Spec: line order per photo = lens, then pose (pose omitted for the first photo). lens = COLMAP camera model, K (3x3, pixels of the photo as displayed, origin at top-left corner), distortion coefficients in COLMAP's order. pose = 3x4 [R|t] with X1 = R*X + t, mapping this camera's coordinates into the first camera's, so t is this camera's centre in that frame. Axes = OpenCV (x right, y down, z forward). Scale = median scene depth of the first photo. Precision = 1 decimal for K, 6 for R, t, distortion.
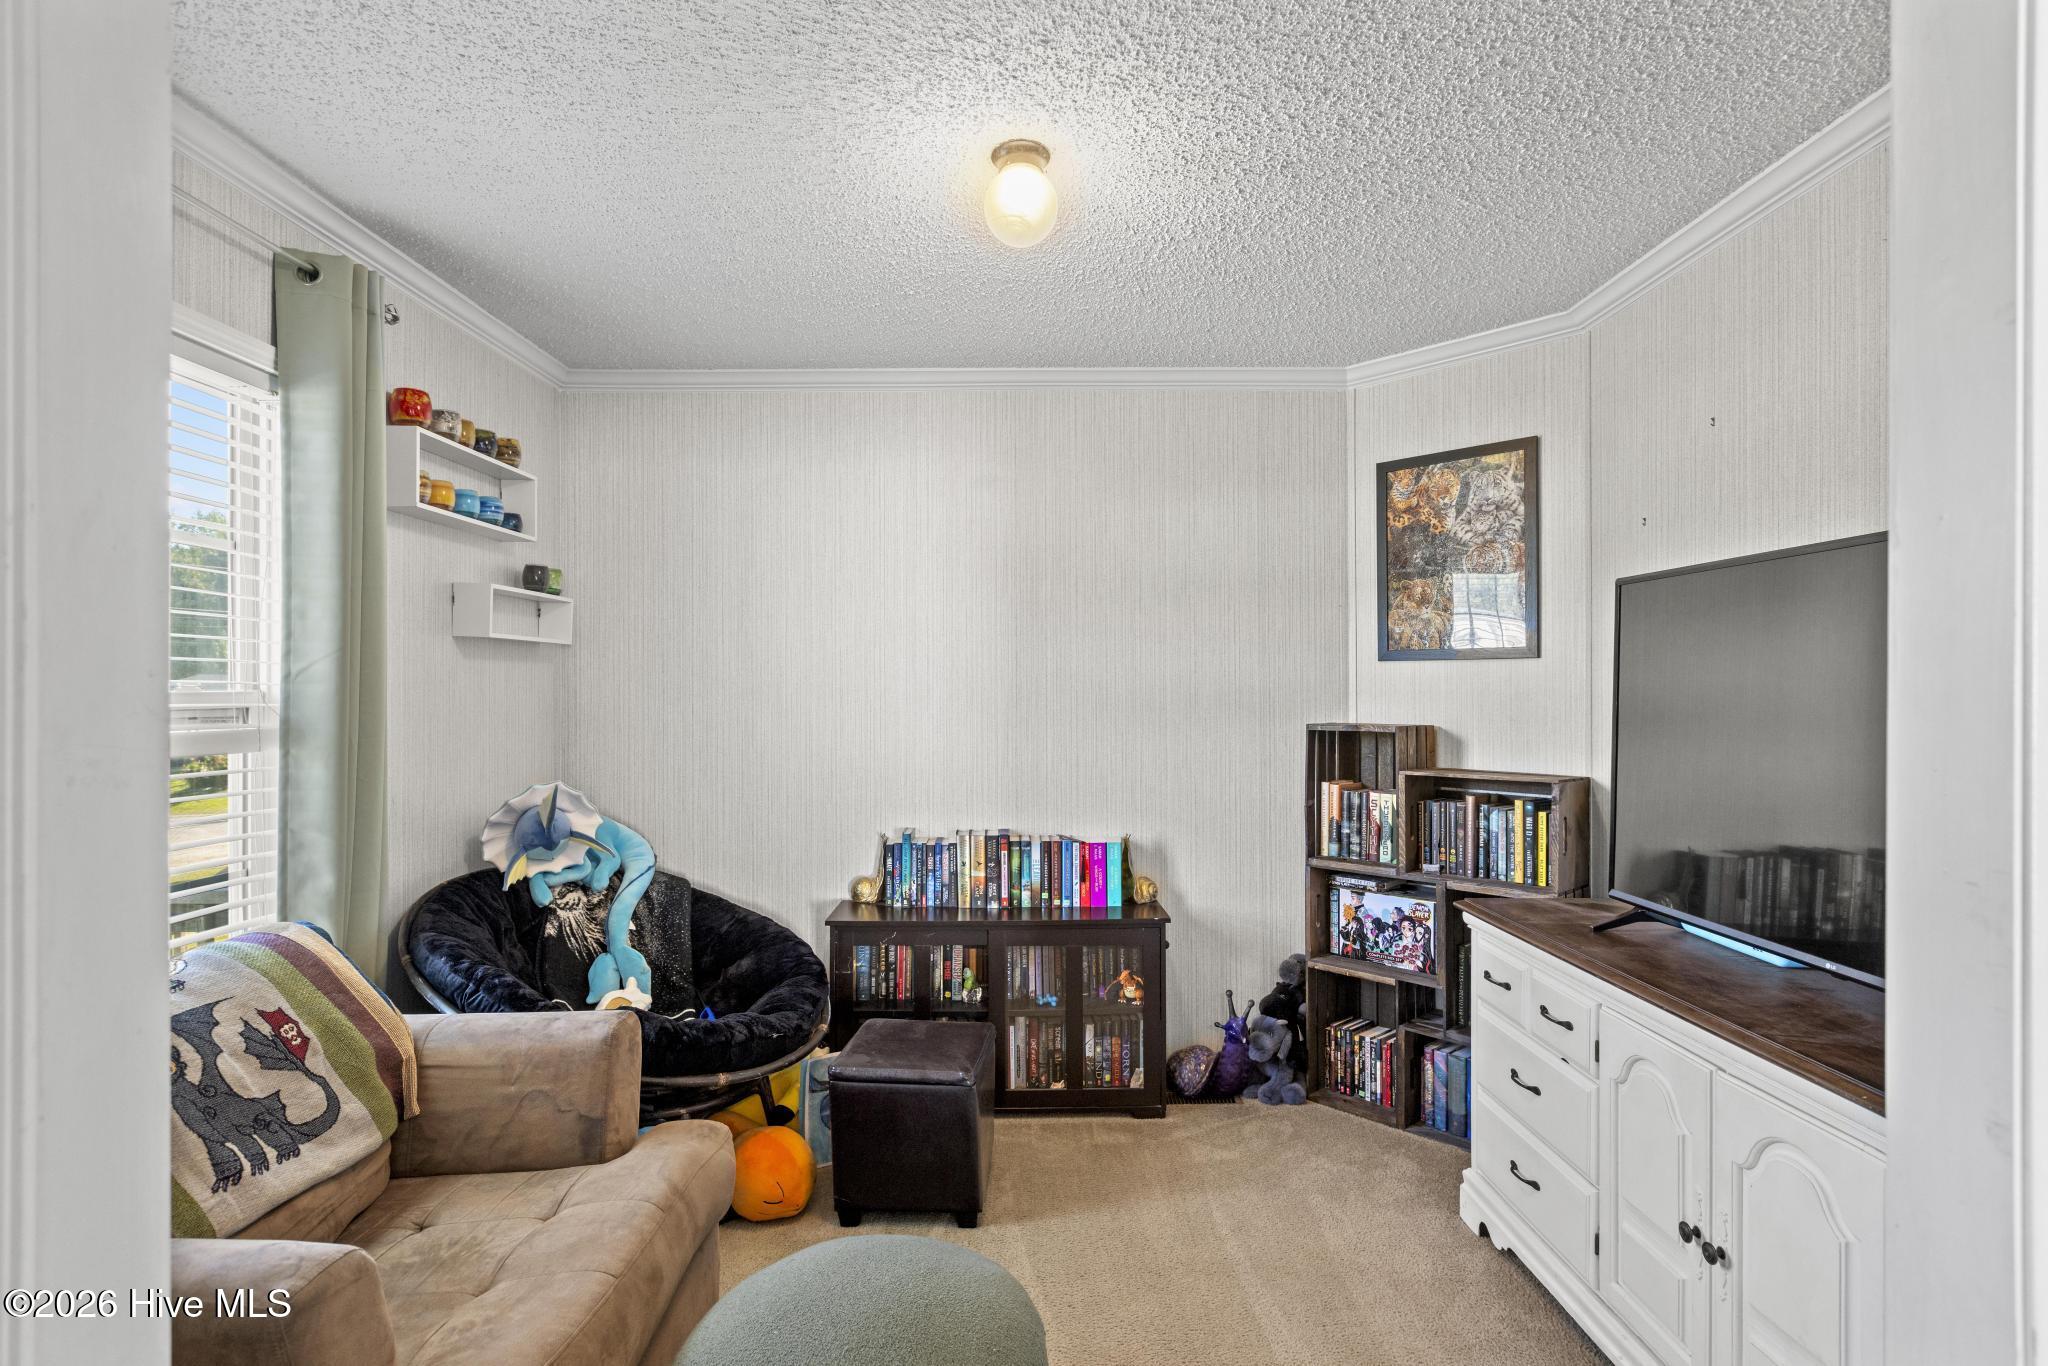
lens RADIAL K [[1008.7, 0, 1035.0], [0, 1008.7, 681.4], [0, 0, 1]] dist [-0.003531, 0.000107]
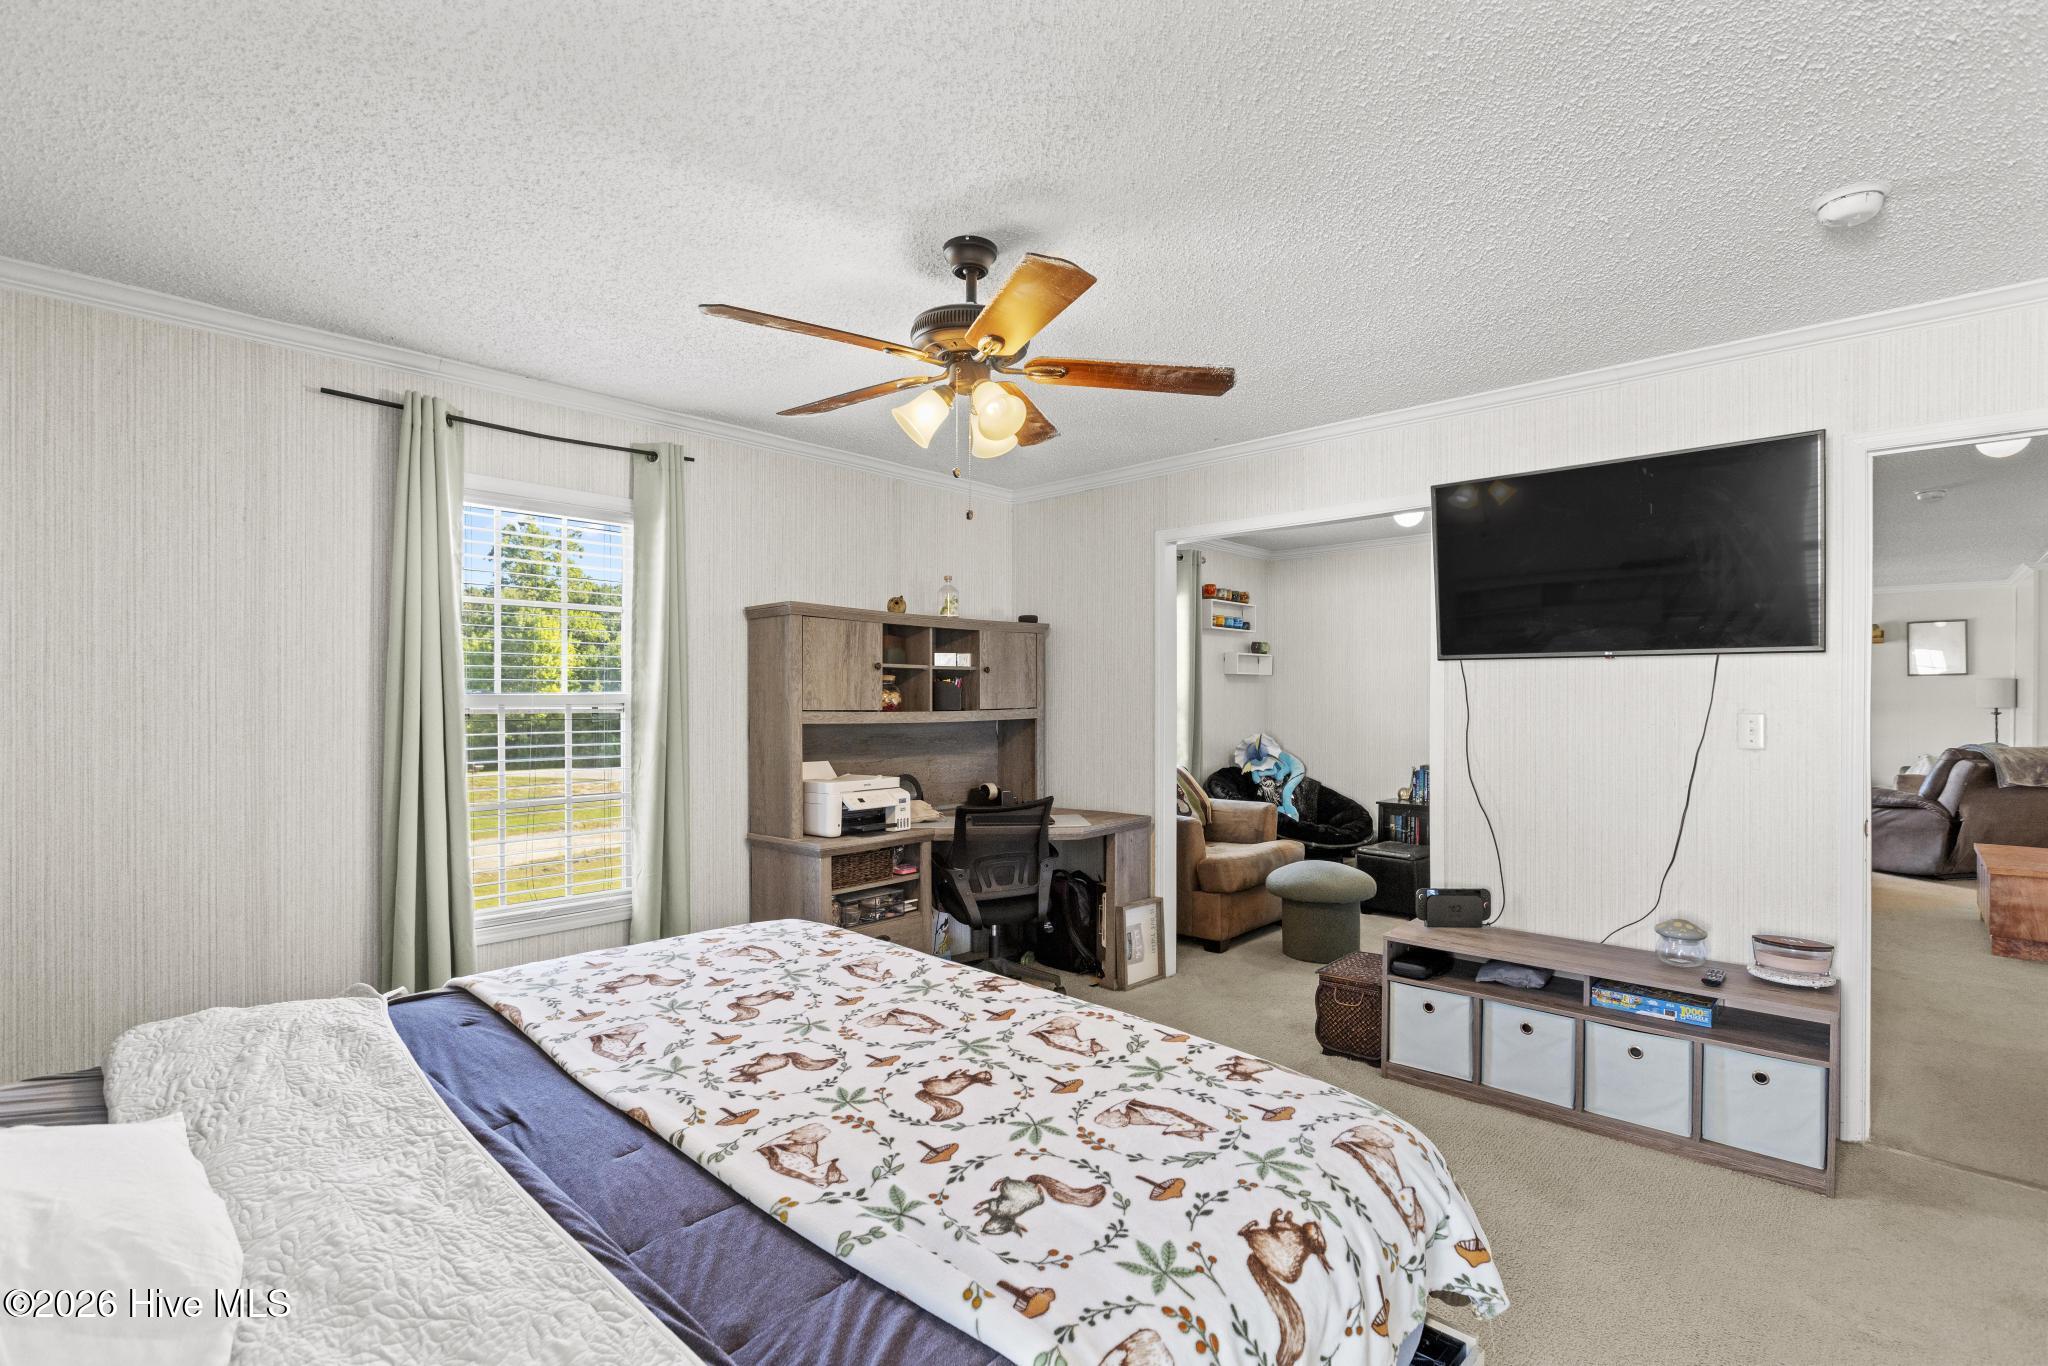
lens RADIAL K [[957.4, 0, 1024.2], [0, 957.4, 693.3], [0, 0, 1]] dist [-0.002179, 0.000601]
pose [[0.732120, 0.002669, -0.681170, 0.604892], [0.000759, 0.999989, 0.004733, -0.006604], [0.681175, -0.003982, 0.732110, -0.965024]]
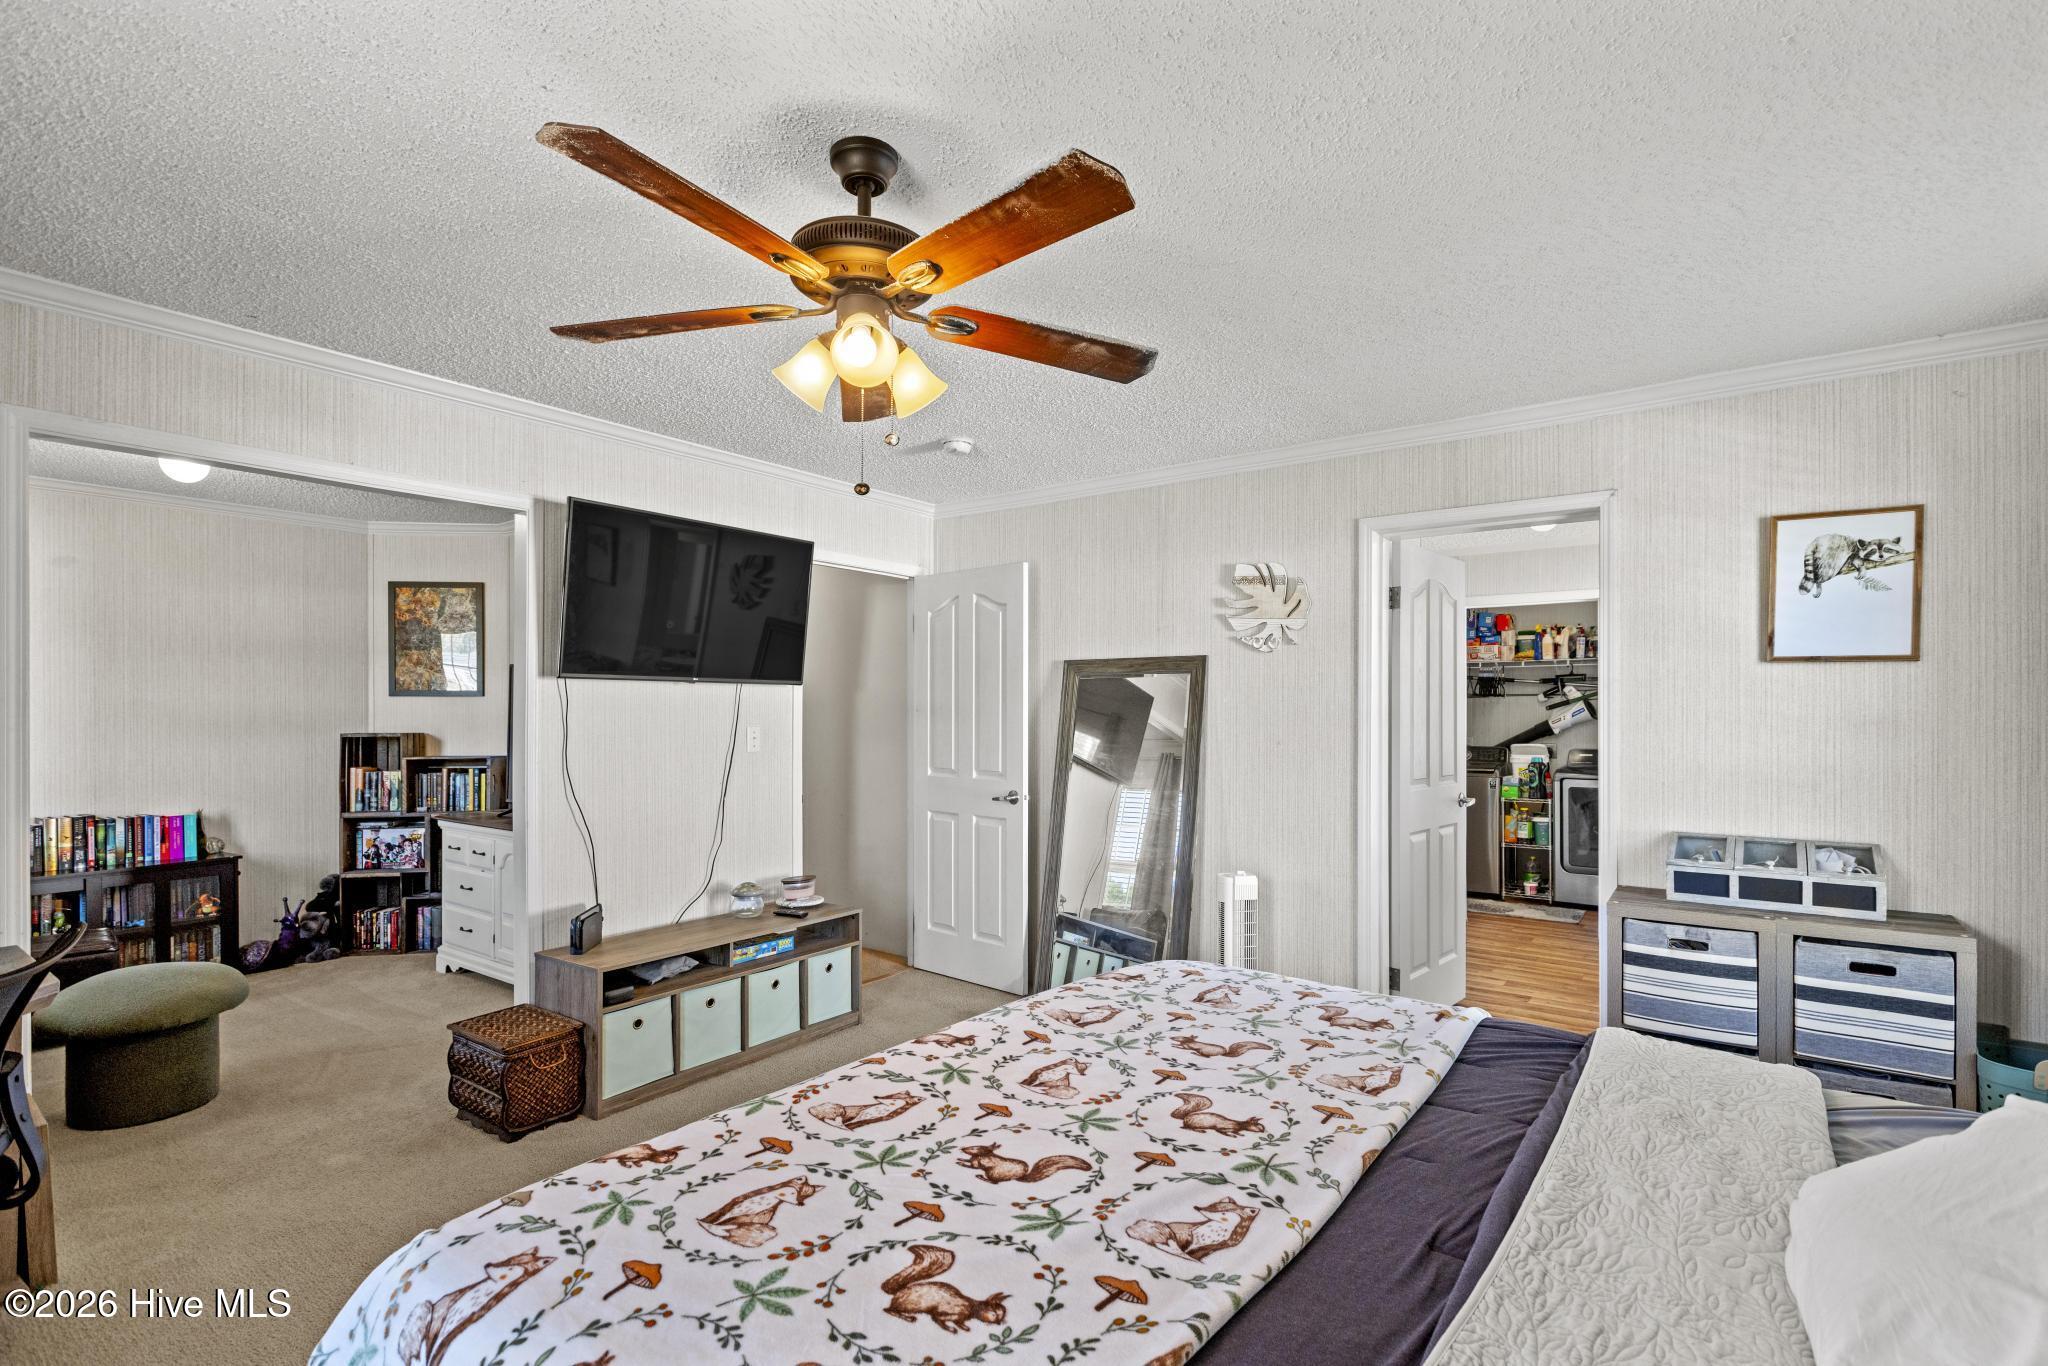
lens RADIAL K [[957.4, 0, 1024.5], [0, 957.4, 710.3], [0, 0, 1]] dist [-0.002179, 0.000601]
pose [[0.598188, -0.000254, 0.801356, -0.330228], [-0.007477, 0.999955, 0.005899, -0.013964], [-0.801321, -0.009520, 0.598159, -0.875765]]
